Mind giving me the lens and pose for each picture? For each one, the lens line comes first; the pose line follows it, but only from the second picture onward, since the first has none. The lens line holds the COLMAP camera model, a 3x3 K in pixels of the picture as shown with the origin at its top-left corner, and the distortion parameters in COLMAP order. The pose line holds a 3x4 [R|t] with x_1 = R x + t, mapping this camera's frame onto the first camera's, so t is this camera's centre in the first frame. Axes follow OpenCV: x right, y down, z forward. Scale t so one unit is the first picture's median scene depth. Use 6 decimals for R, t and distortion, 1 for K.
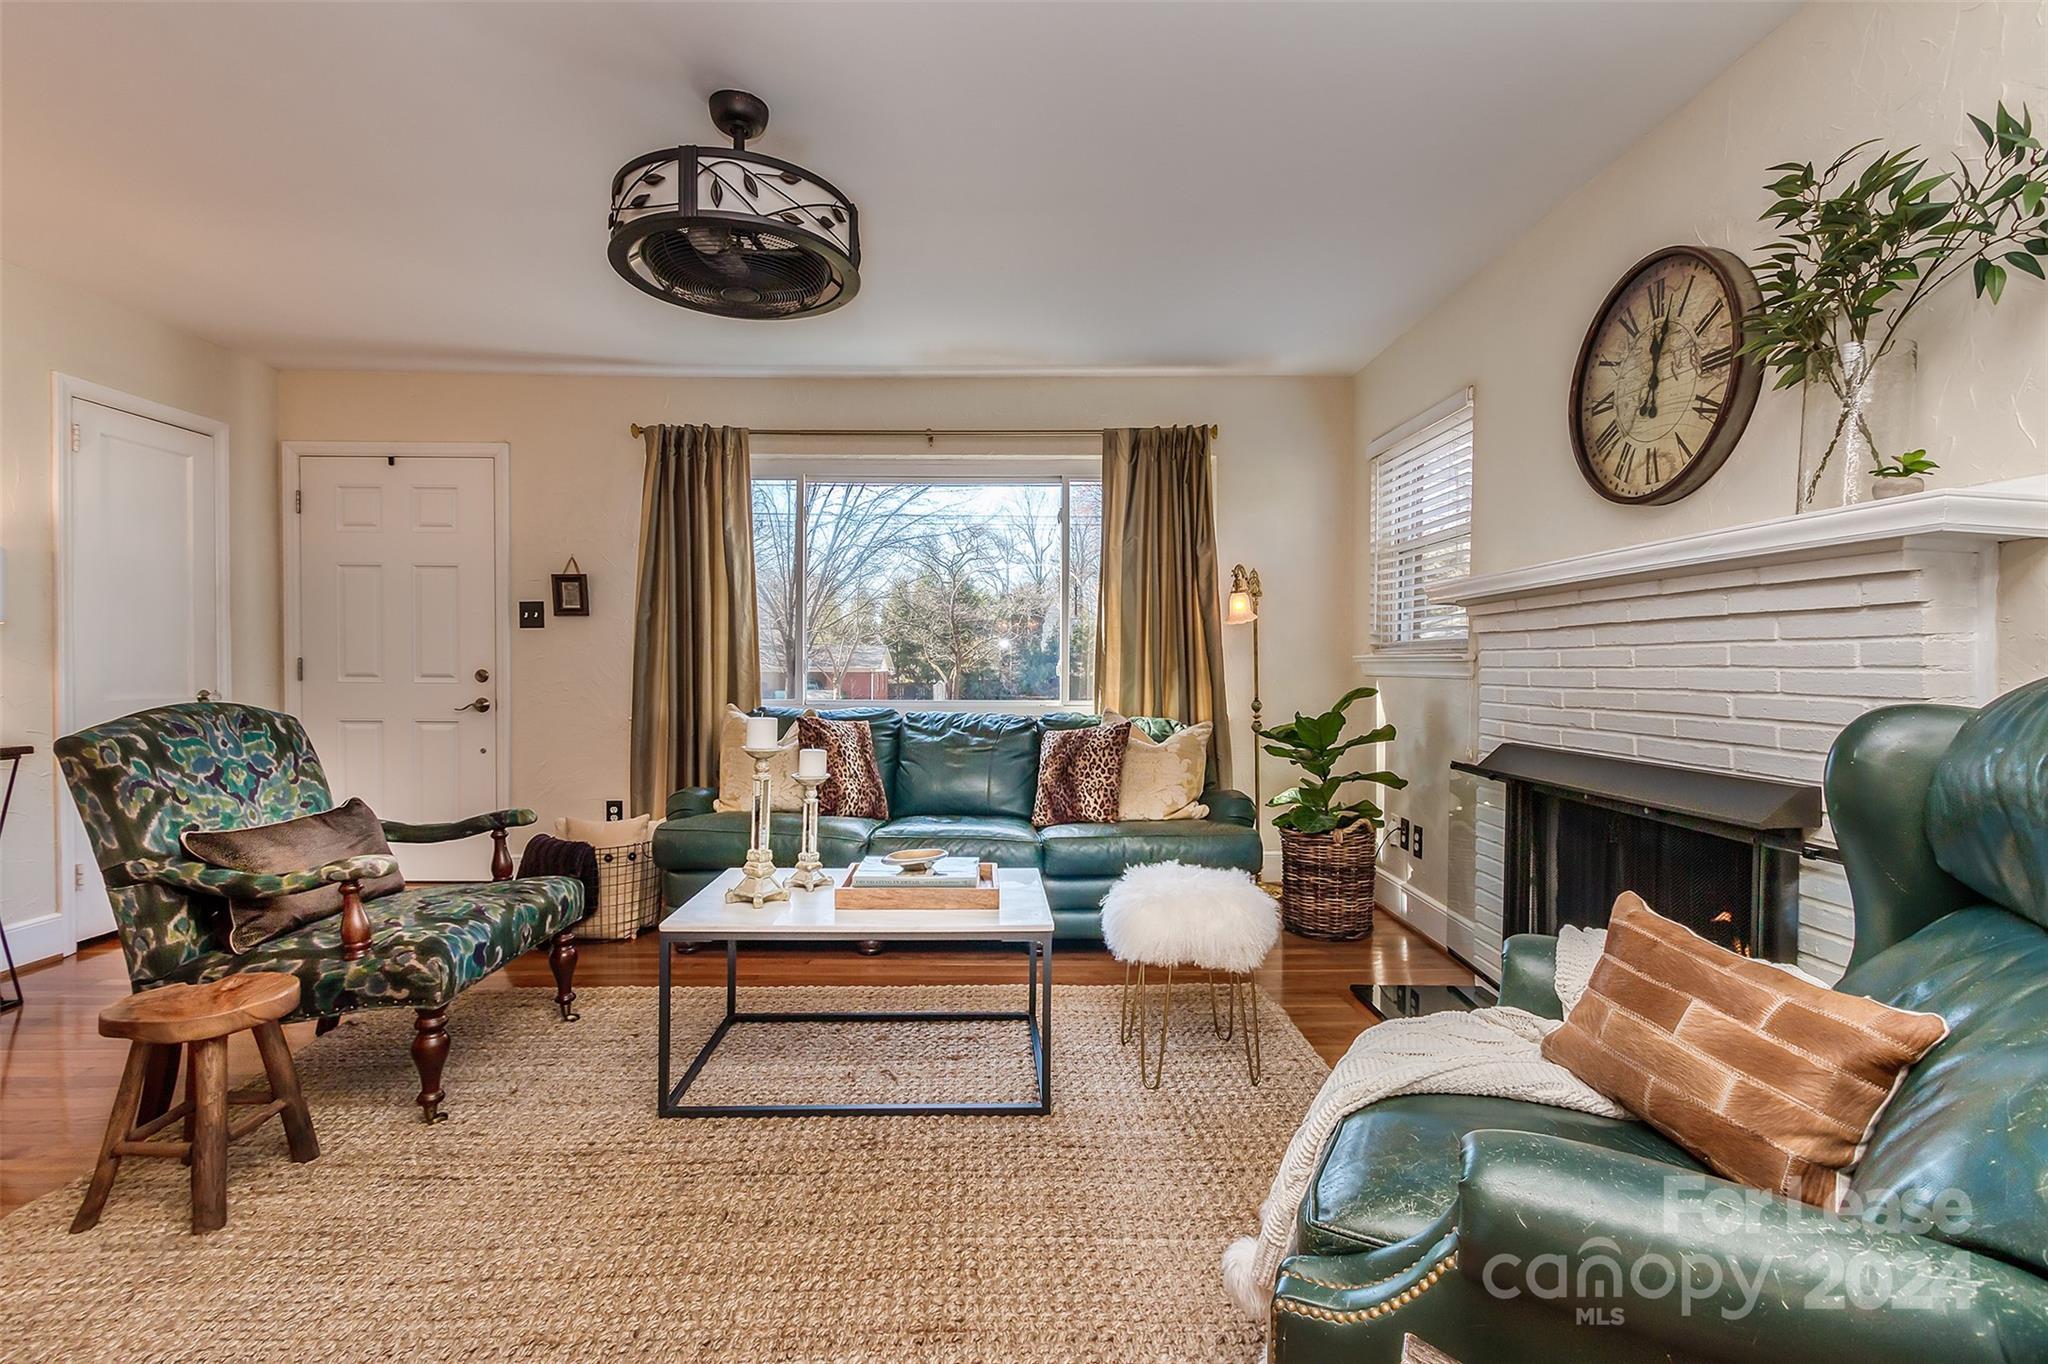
lens RADIAL K [[943.1, 0, 1014.0], [0, 943.1, 672.4], [0, 0, 1]] dist [0.003094, -0.000714]
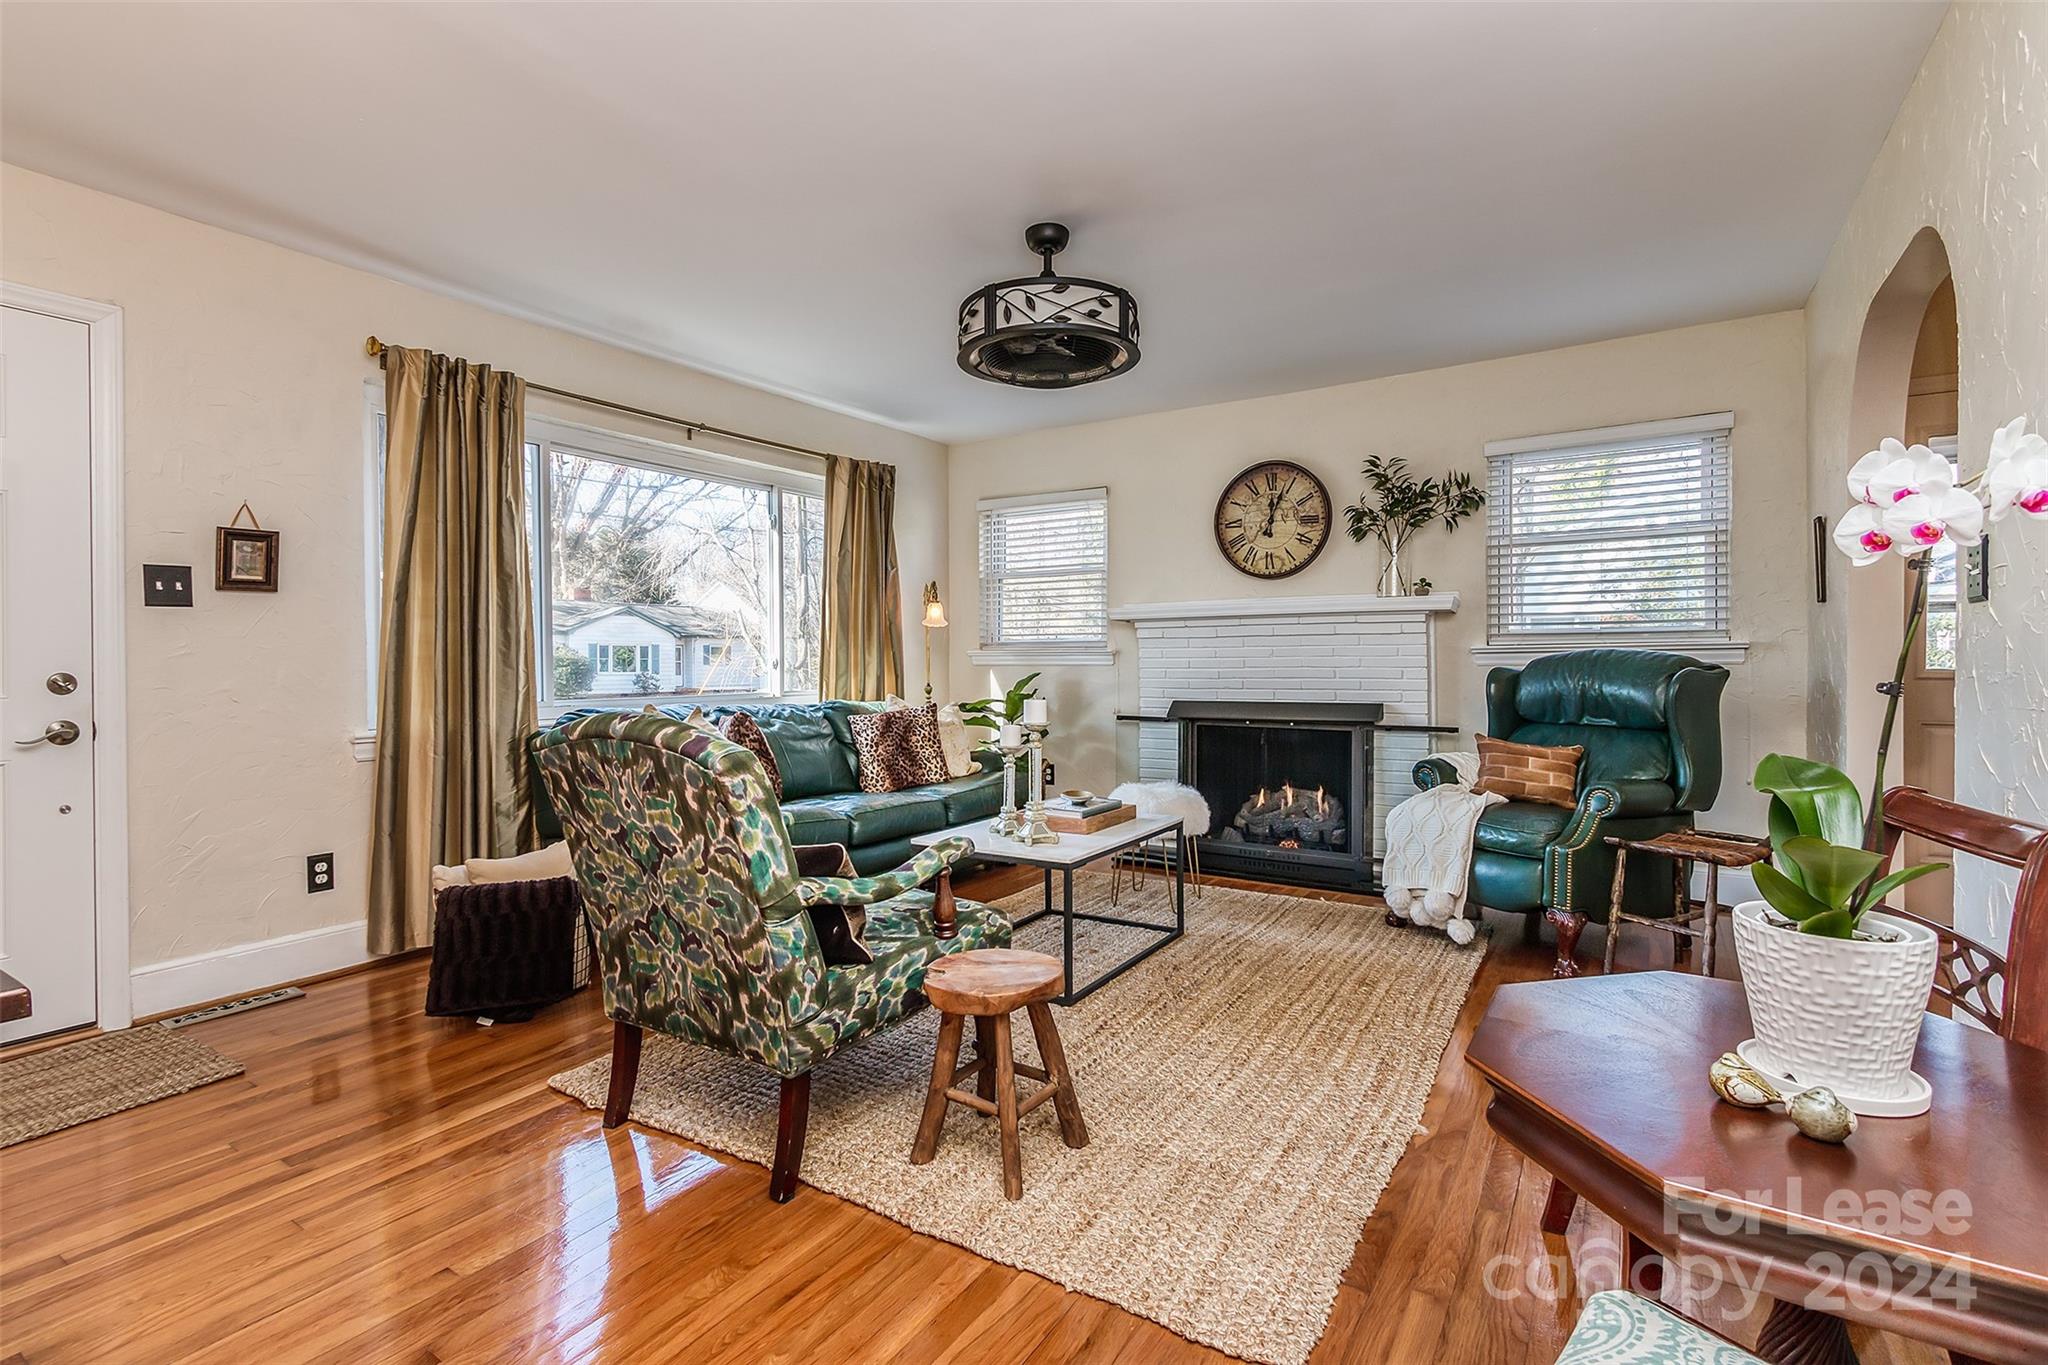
lens RADIAL K [[943.1, 0, 1038.9], [0, 943.1, 668.3], [0, 0, 1]] dist [0.003094, -0.000714]
pose [[0.543386, -0.014725, 0.839354, -0.882088], [0.013453, 0.999871, 0.008832, -0.003806], [-0.839375, 0.006492, 0.543514, 0.192537]]
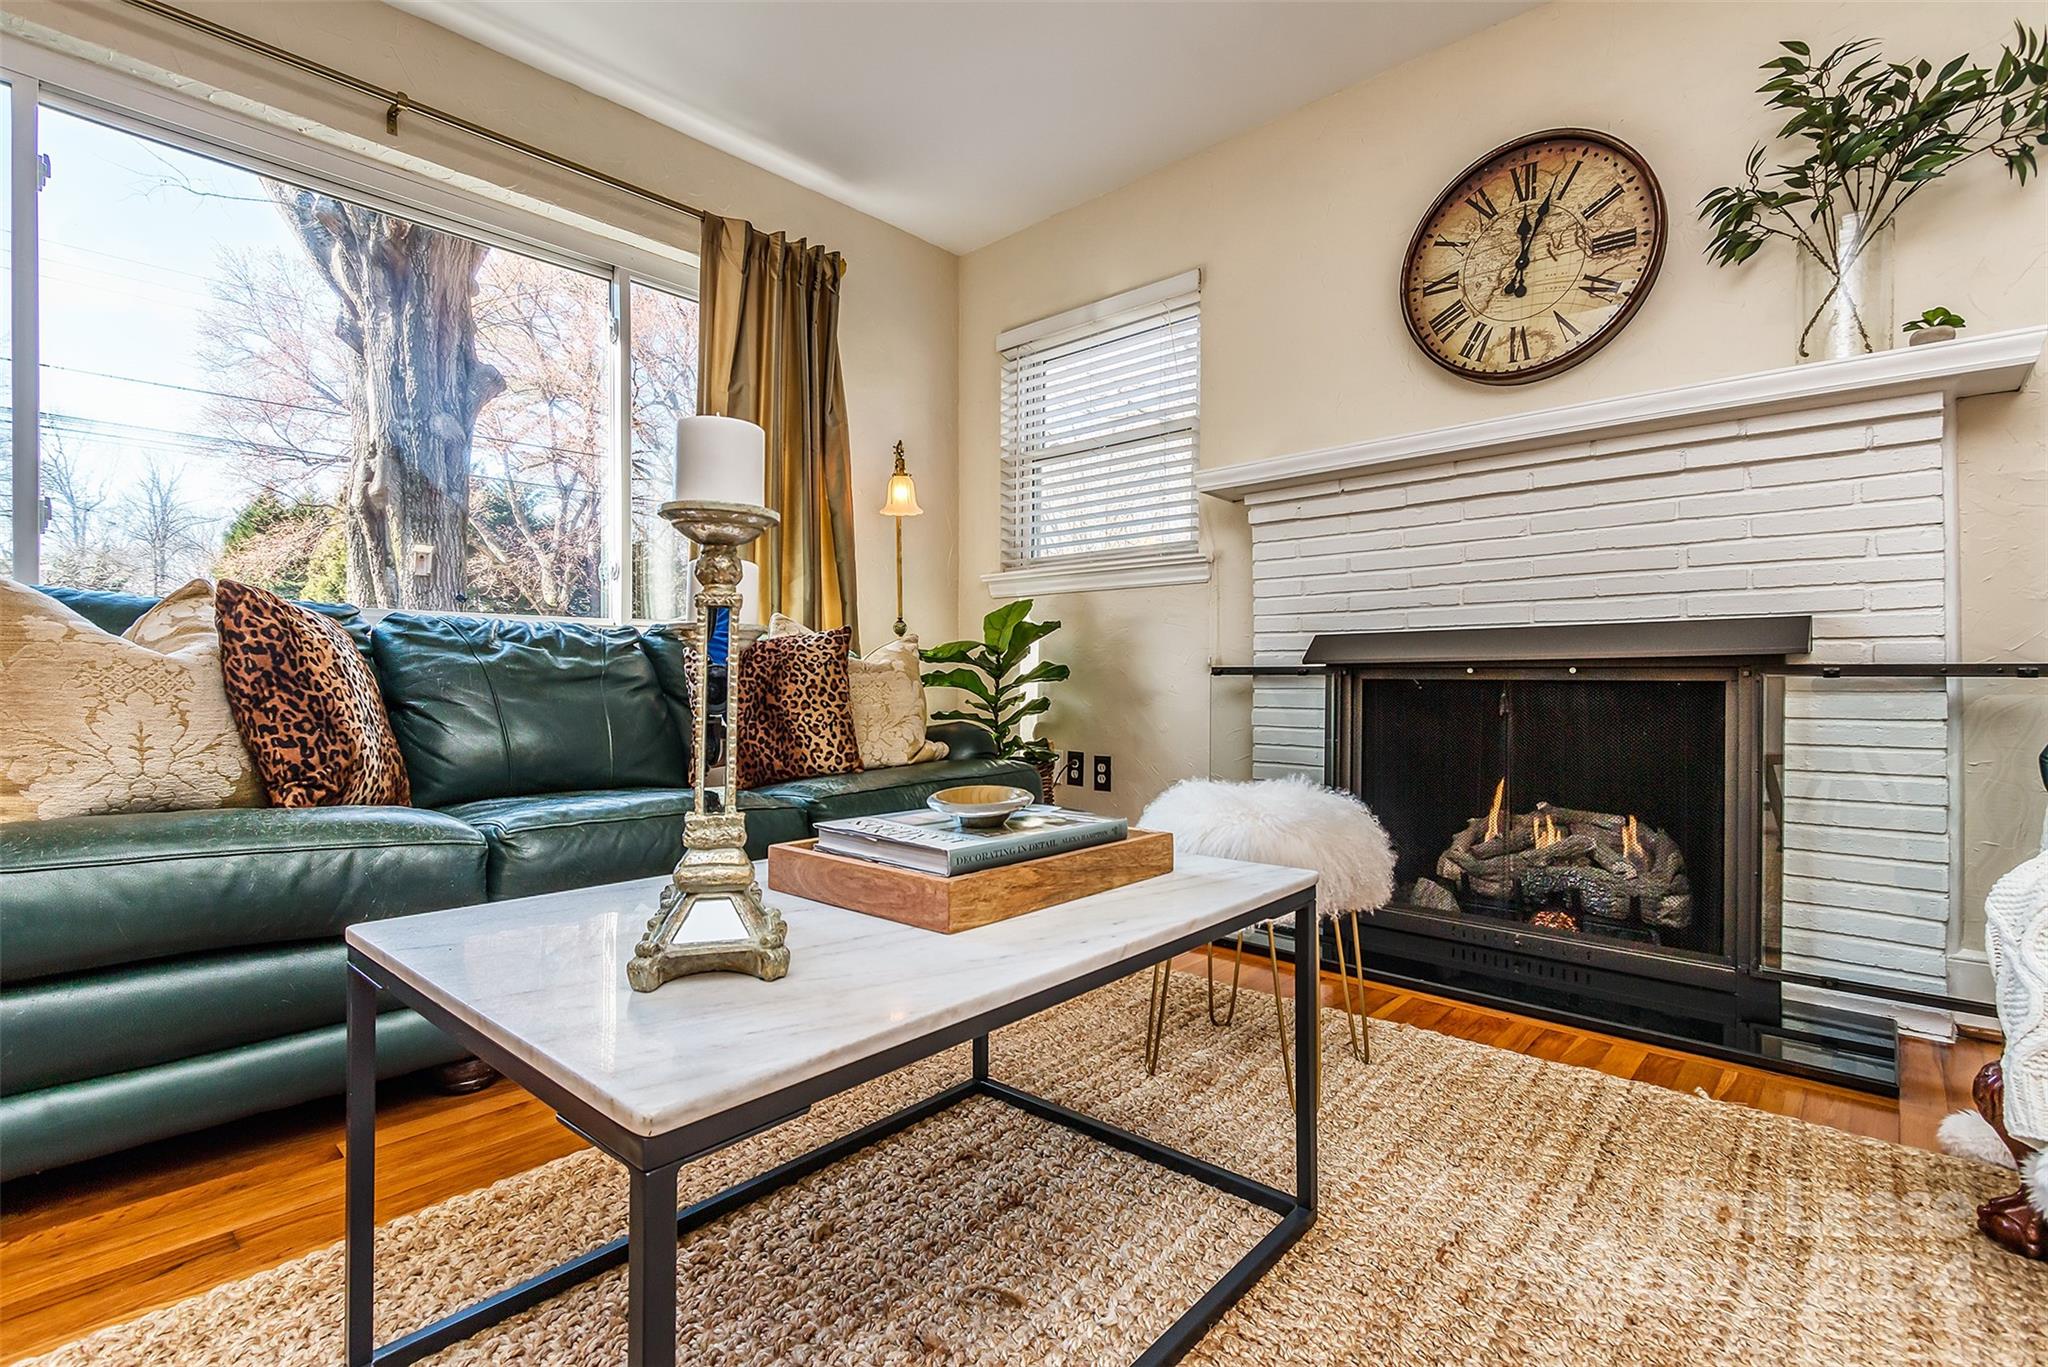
lens RADIAL K [[943.1, 0, 1032.0], [0, 943.1, 680.3], [0, 0, 1]] dist [0.003094, -0.000714]
pose [[0.681911, -0.006022, 0.731410, -0.287797], [0.008515, 0.999964, 0.000295, 0.093274], [-0.731386, 0.006027, 0.681937, 0.447711]]
